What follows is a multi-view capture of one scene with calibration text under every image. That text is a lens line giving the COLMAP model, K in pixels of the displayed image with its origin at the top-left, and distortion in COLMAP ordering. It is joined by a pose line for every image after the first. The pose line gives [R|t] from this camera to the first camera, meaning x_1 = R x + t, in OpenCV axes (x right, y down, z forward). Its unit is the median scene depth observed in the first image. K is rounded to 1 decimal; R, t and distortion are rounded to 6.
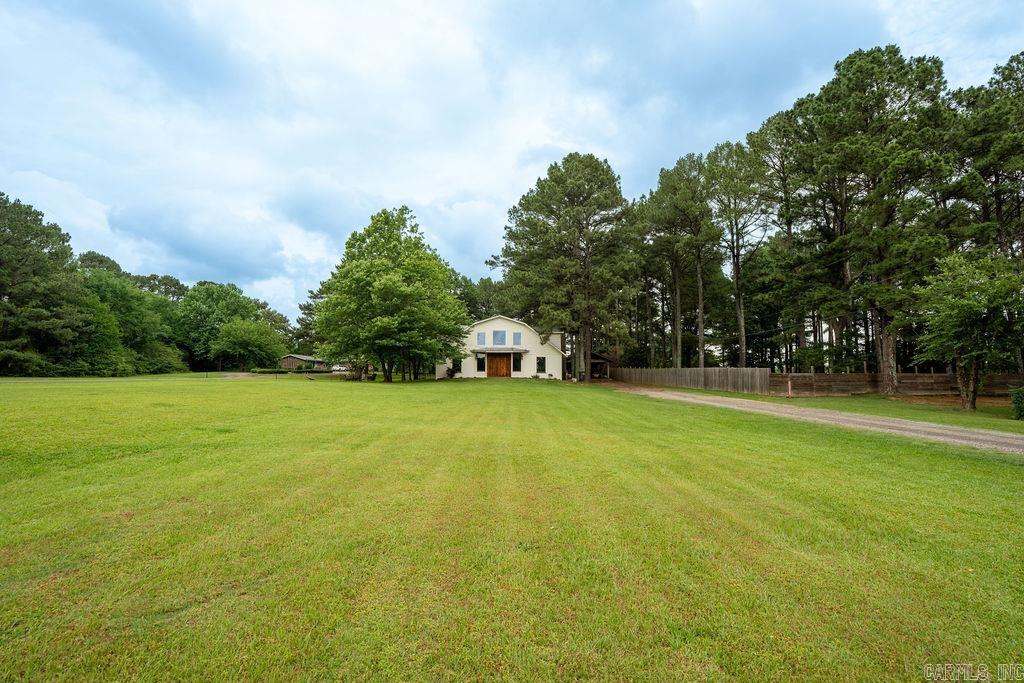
lens RADIAL K [[472.4, 0, 511.5], [0, 472.4, 345.5], [0, 0, 1]] dist [0.000831, 0.000017]
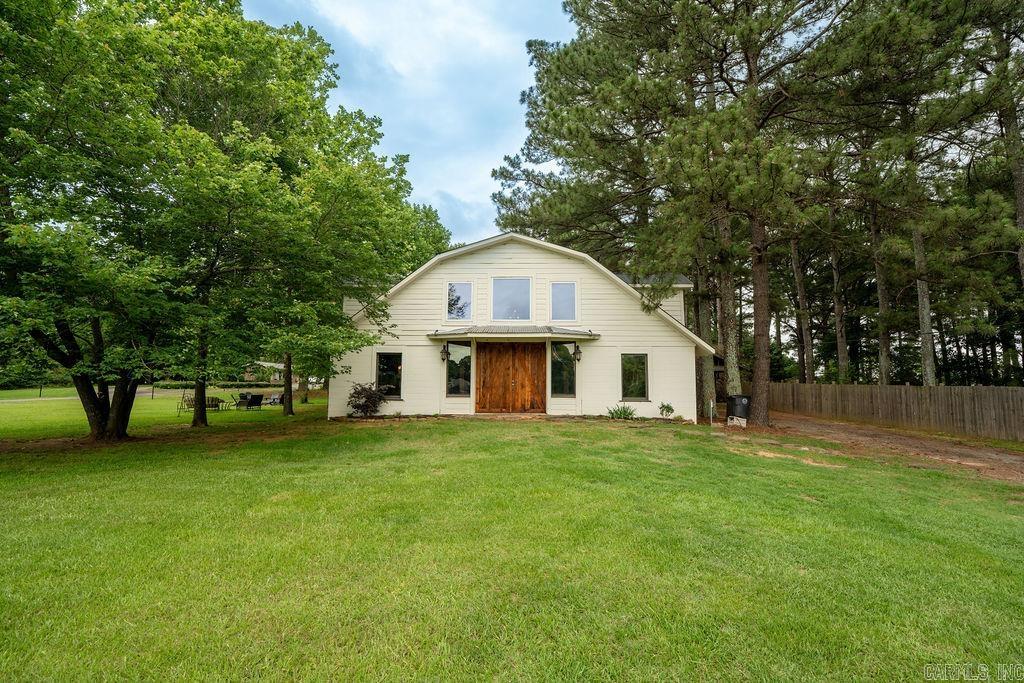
lens RADIAL K [[472.4, 0, 513.2], [0, 472.4, 341.3], [0, 0, 1]] dist [0.000831, 0.000017]
pose [[0.997984, -0.005147, -0.063256, -0.003239], [0.002098, 0.998836, -0.048179, 0.031511], [0.063430, 0.047950, 0.996834, 0.657918]]
